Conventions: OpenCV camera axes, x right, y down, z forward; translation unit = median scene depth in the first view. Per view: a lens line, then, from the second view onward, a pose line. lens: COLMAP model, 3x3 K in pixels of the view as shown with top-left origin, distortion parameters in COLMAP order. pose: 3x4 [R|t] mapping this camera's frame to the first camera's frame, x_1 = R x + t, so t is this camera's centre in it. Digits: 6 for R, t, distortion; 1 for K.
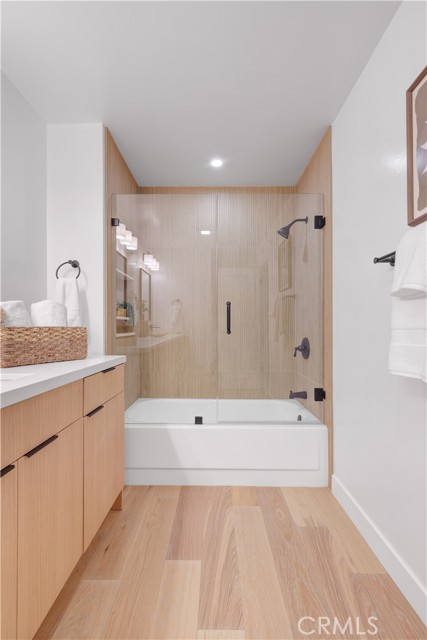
lens RADIAL K [[269.9, 0, 215.1], [0, 269.9, 323.4], [0, 0, 1]] dist [0.000899, 0.000129]
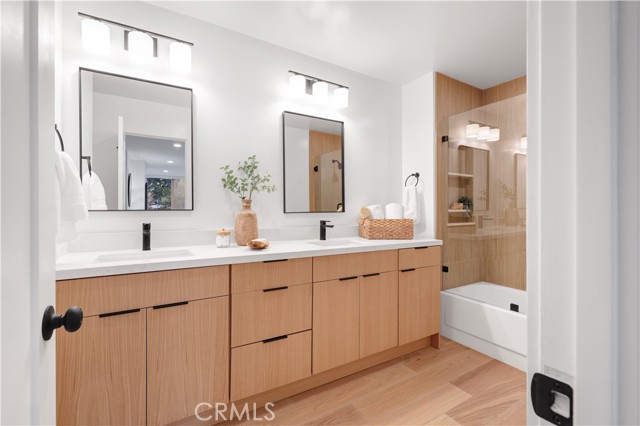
lens RADIAL K [[269.9, 0, 316.8], [0, 269.9, 210.1], [0, 0, 1]] dist [0.000899, 0.000129]
pose [[0.518105, 0.003124, -0.855311, 0.479368], [0.007278, 0.999941, 0.008060, -0.047255], [0.855286, -0.010401, 0.518052, -0.243450]]
